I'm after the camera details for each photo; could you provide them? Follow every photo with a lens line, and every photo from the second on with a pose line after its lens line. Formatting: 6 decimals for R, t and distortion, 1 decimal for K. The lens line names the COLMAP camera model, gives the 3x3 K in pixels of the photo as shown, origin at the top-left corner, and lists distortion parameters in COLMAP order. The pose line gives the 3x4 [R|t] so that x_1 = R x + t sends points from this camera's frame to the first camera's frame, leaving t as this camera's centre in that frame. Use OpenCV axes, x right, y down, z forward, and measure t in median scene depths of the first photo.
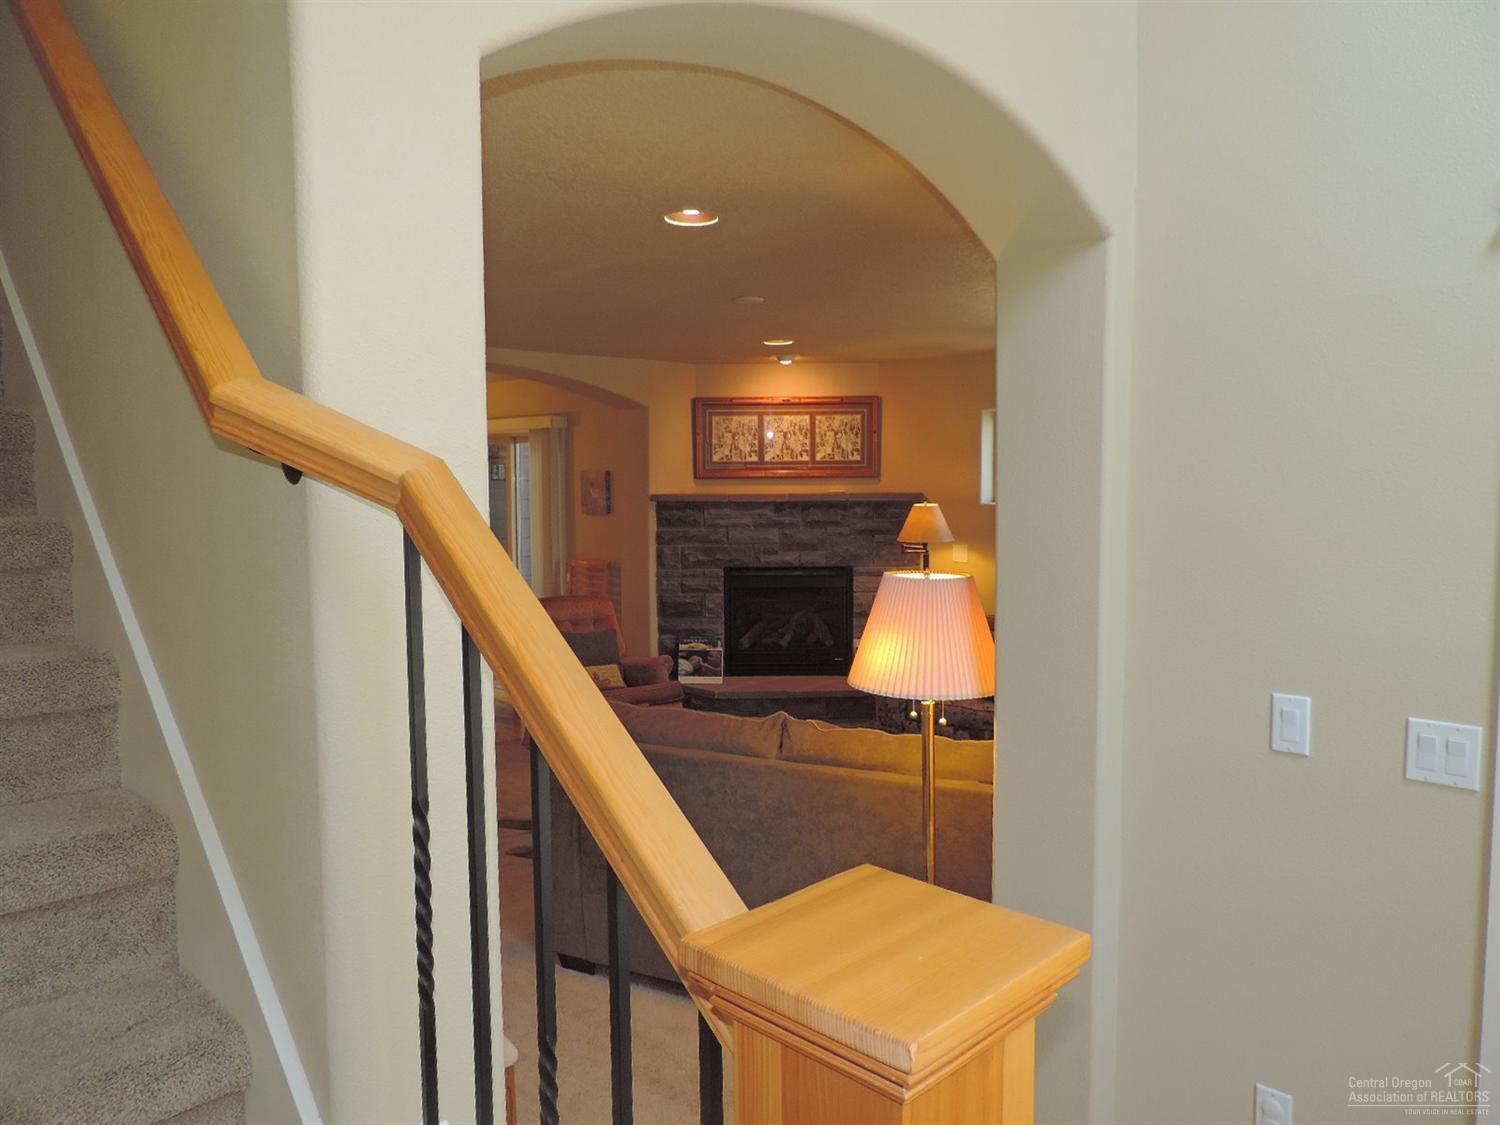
lens RADIAL K [[1063.8, 0, 753.9], [0, 1063.8, 572.8], [0, 0, 1]] dist [-0.008631, -0.003612]
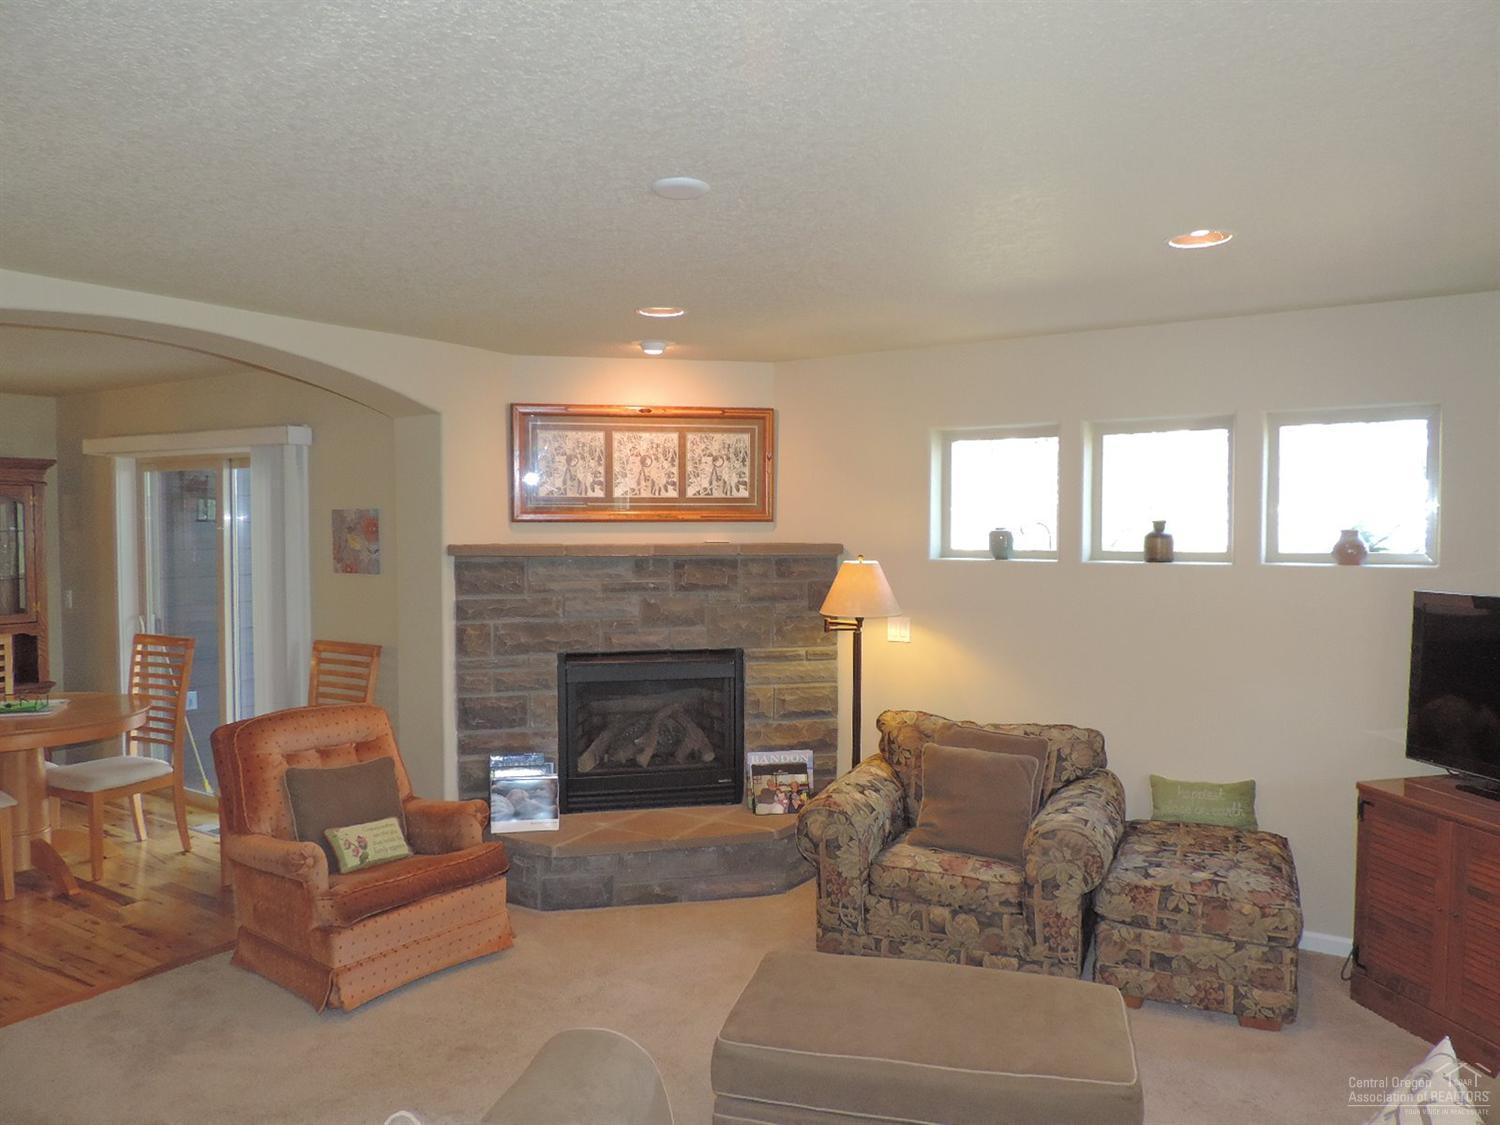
lens RADIAL K [[1063.8, 0, 753.9], [0, 1063.8, 572.8], [0, 0, 1]] dist [-0.008631, -0.003612]
pose [[0.974819, -0.004467, 0.222954, -0.056532], [0.012399, 0.999339, -0.034187, -0.030978], [-0.222654, 0.036091, 0.974229, 0.306658]]
